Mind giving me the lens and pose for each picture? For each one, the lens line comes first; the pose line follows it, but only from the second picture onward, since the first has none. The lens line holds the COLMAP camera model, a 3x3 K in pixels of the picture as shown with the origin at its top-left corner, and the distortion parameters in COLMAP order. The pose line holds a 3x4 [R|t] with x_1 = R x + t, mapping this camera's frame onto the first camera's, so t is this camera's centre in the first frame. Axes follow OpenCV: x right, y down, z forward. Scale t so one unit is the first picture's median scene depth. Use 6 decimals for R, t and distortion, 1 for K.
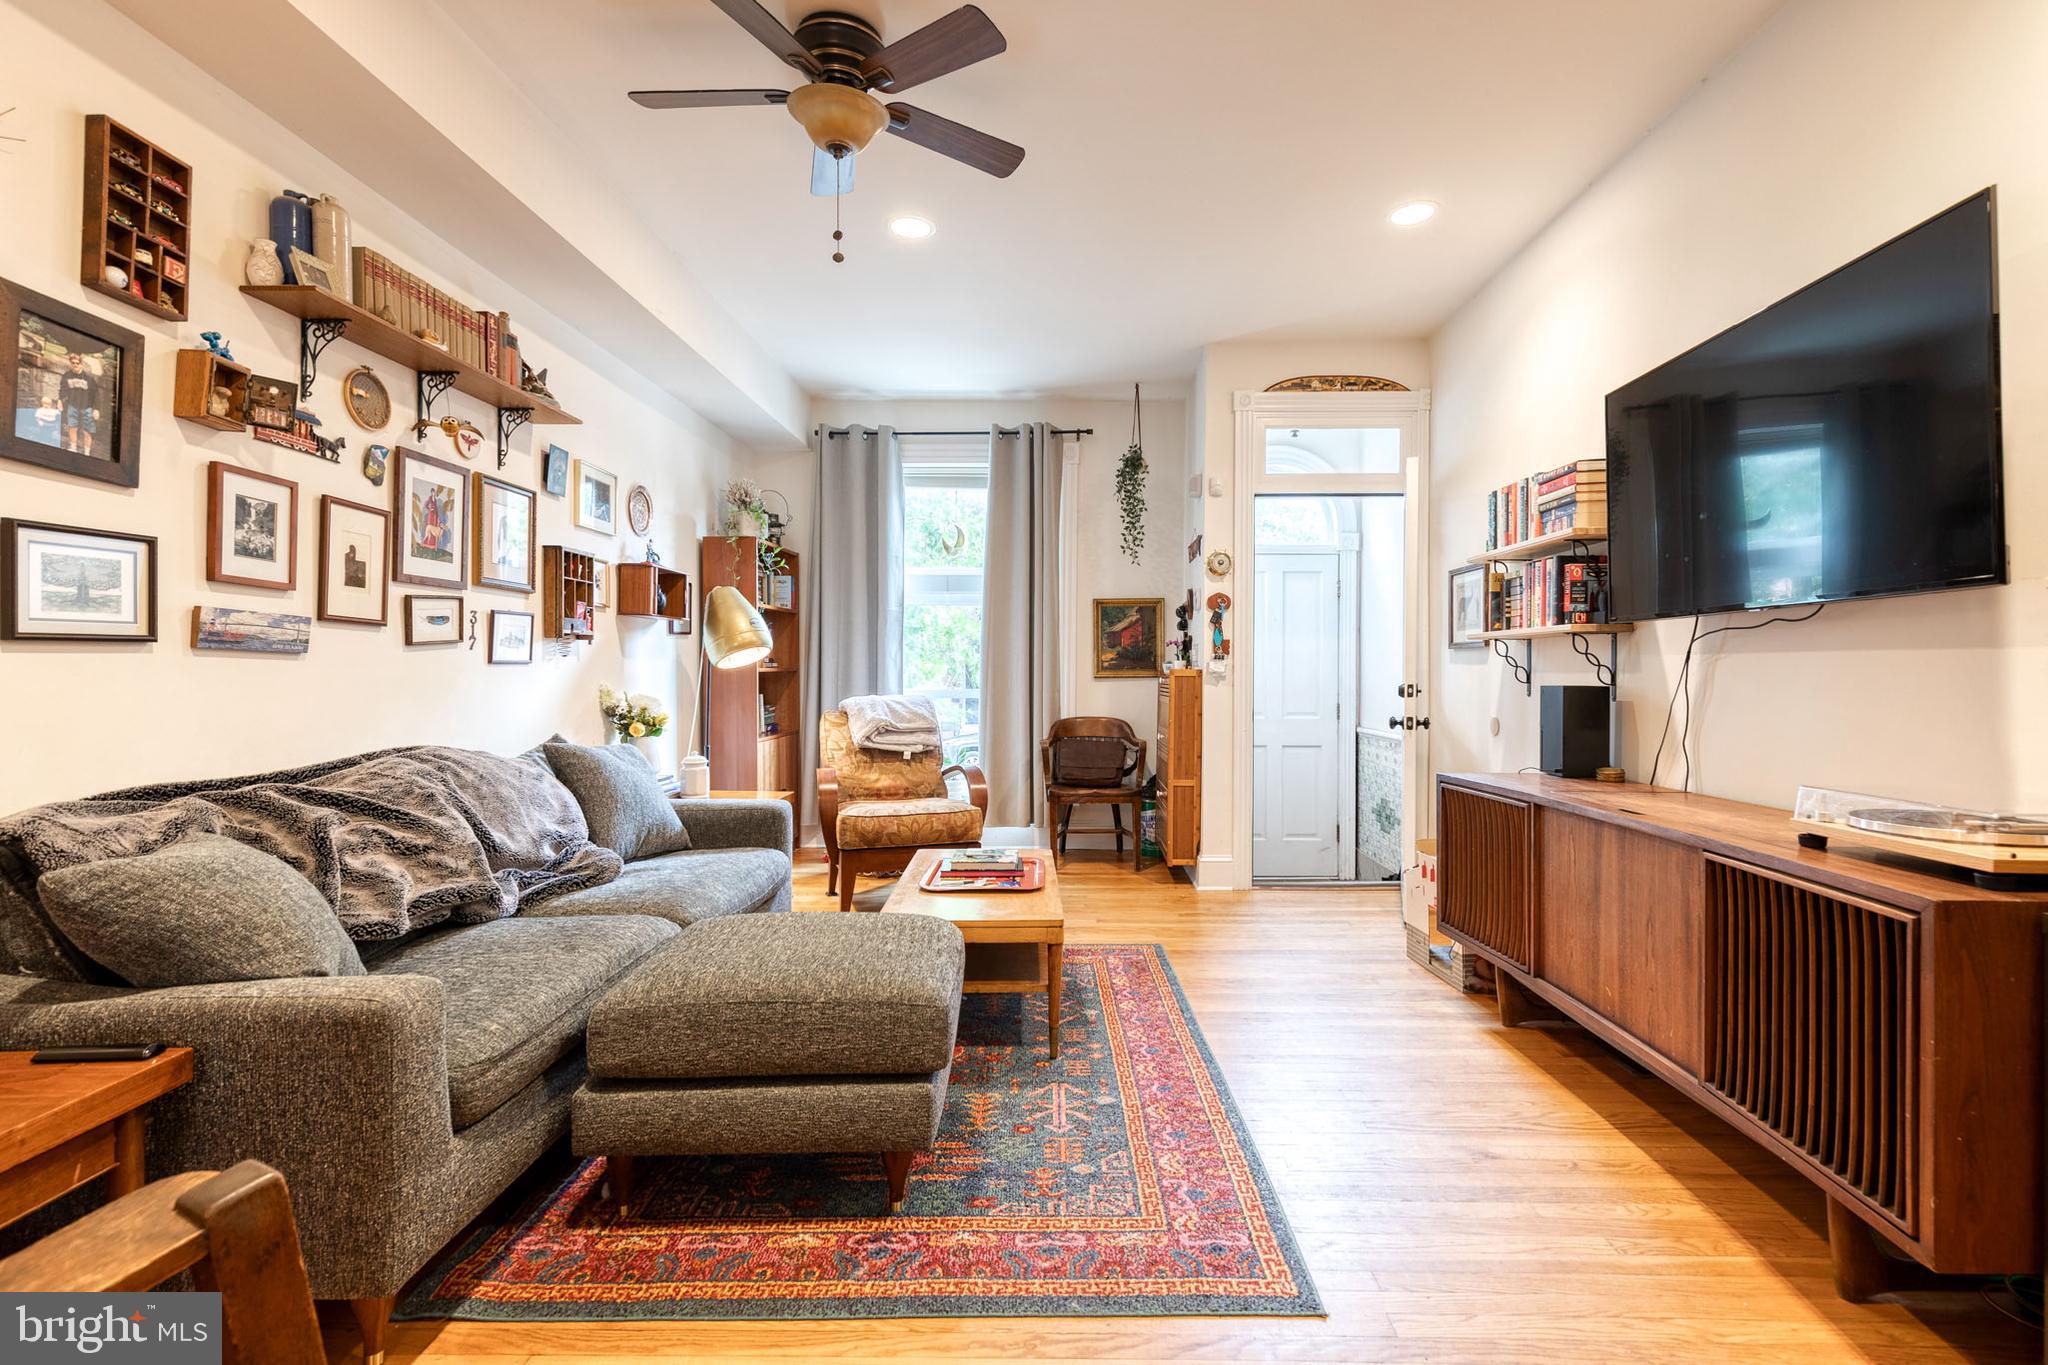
lens RADIAL K [[921.3, 0, 1039.7], [0, 921.3, 689.0], [0, 0, 1]] dist [0.012508, -0.001814]
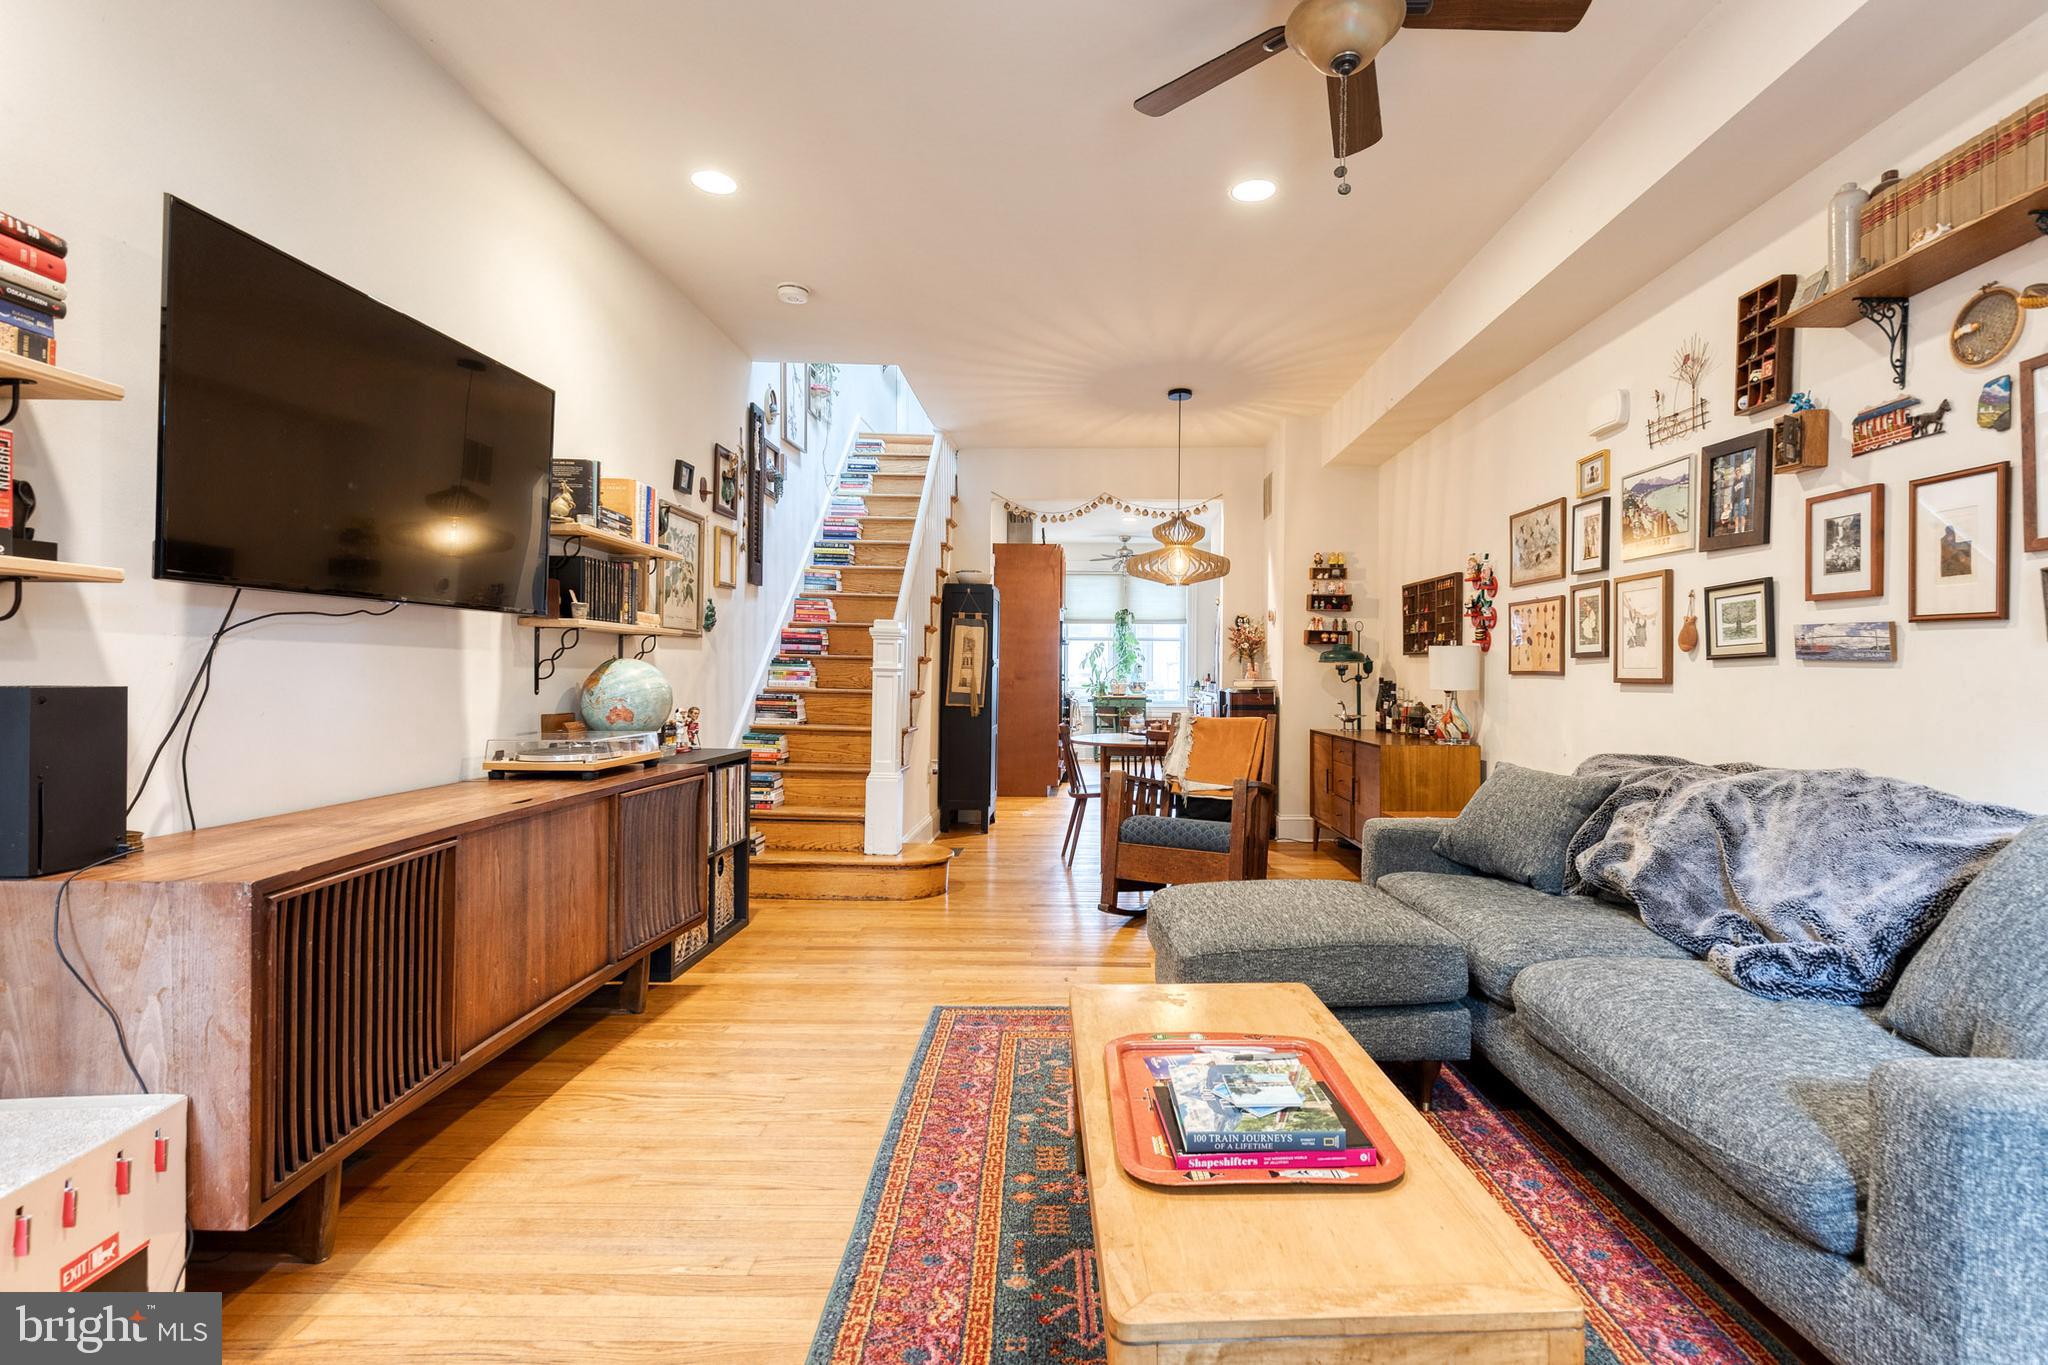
lens RADIAL K [[952.7, 0, 1093.0], [0, 952.7, 675.7], [0, 0, 1]] dist [0.008953, -0.001039]
pose [[-0.998913, -0.011440, -0.045185, 0.044615], [-0.012342, 0.999729, 0.019731, -0.029053], [0.044947, 0.020267, -0.998784, 1.710960]]
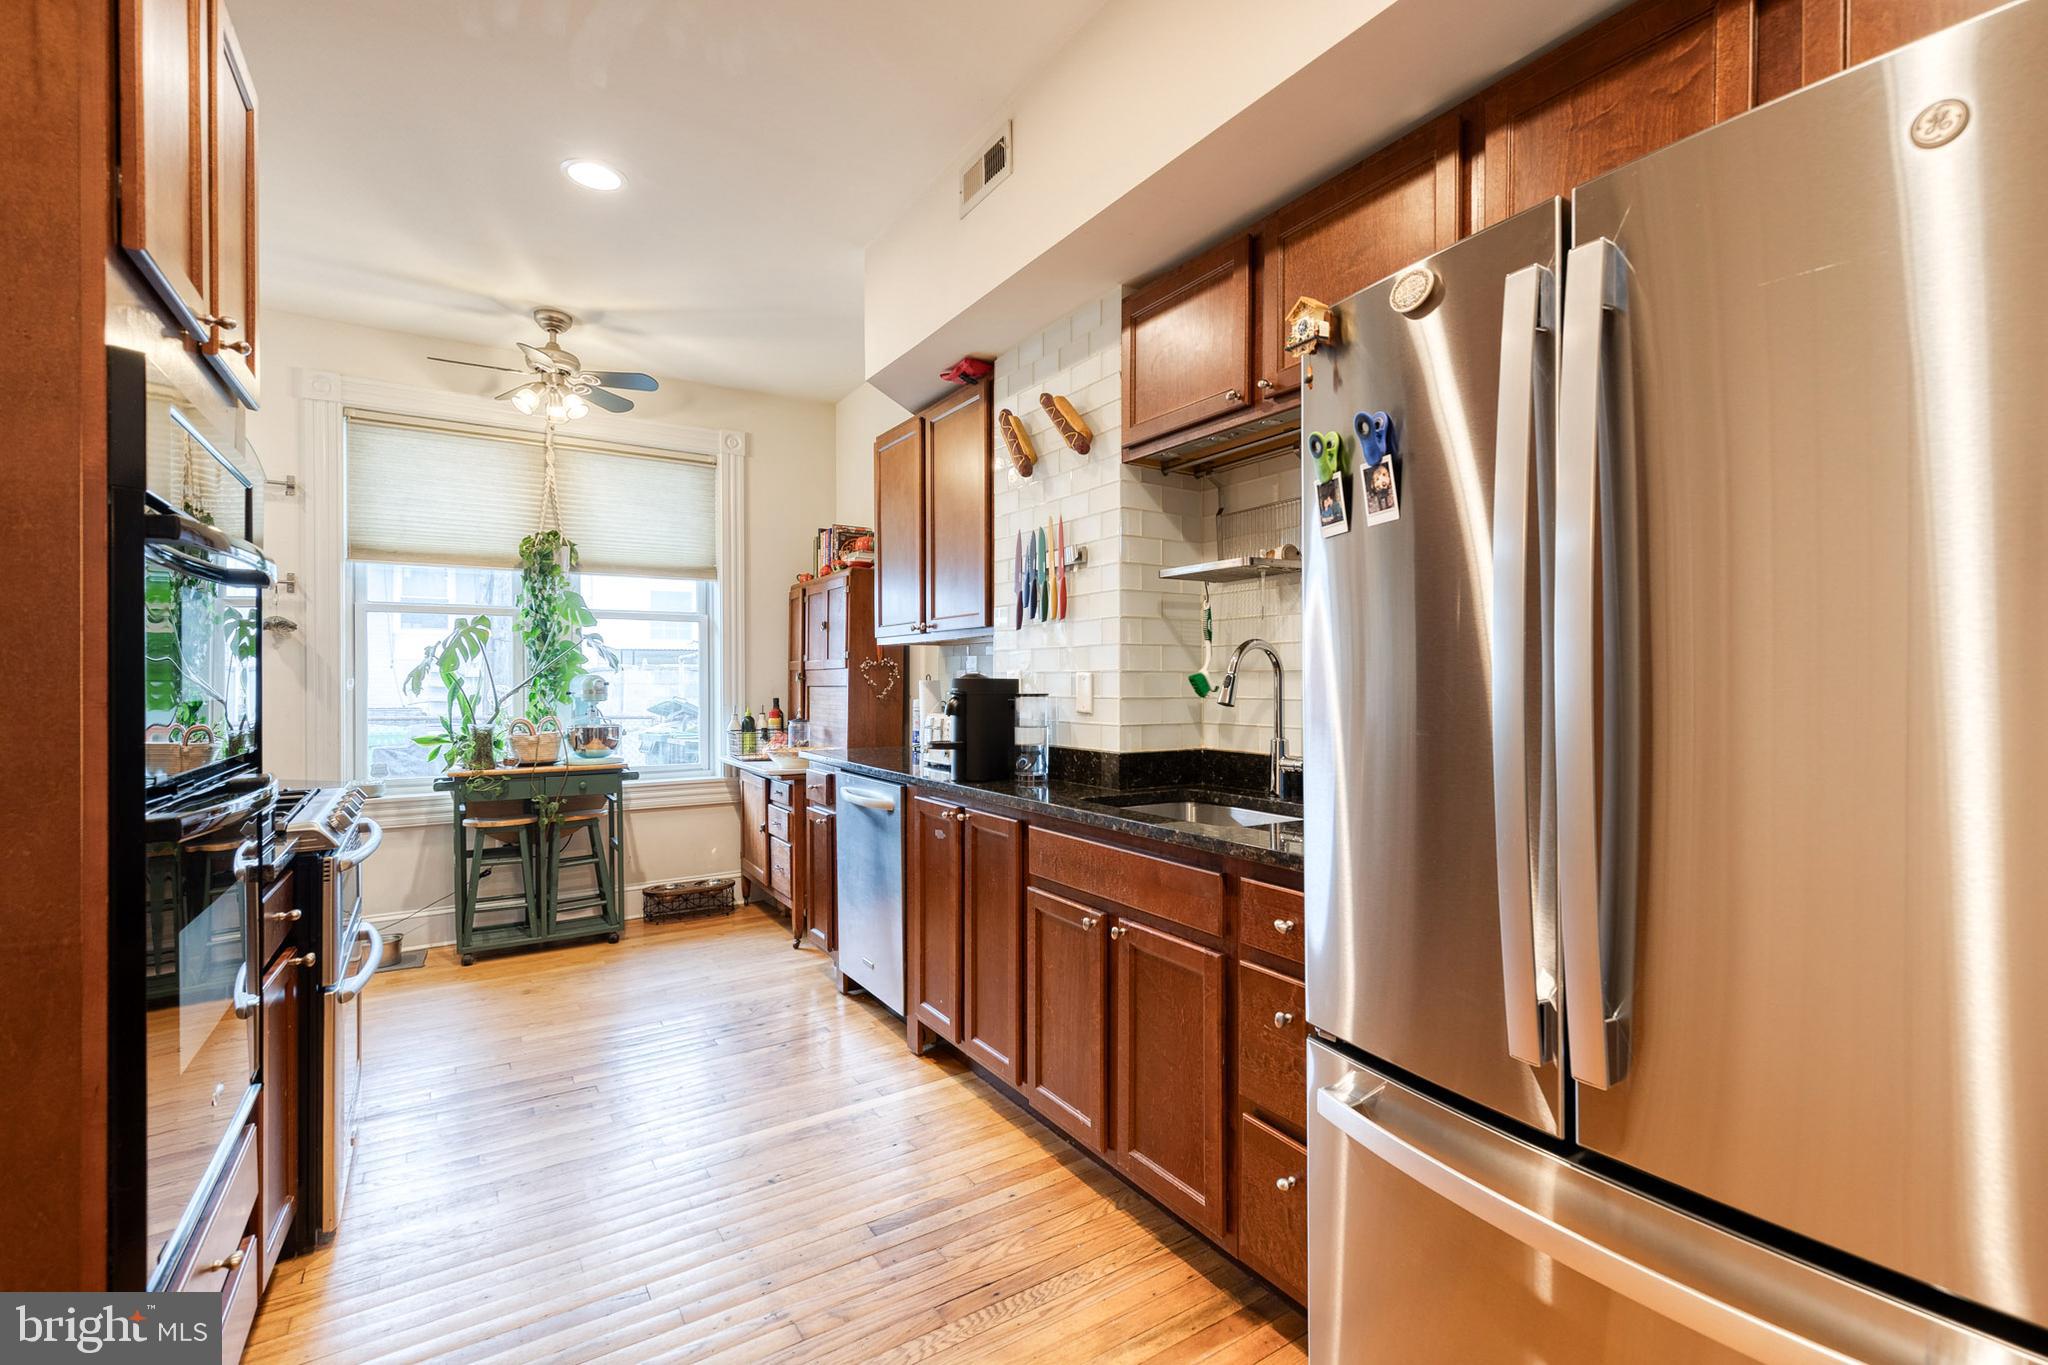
lens RADIAL K [[922.9, 0, 1034.2], [0, 922.9, 678.4], [0, 0, 1]] dist [0.010182, -0.001658]
pose [[-0.826041, -0.000648, -0.563609, -0.083989], [-0.008322, 0.999904, 0.011047, -0.020930], [0.563548, 0.013816, -0.825968, -0.854463]]
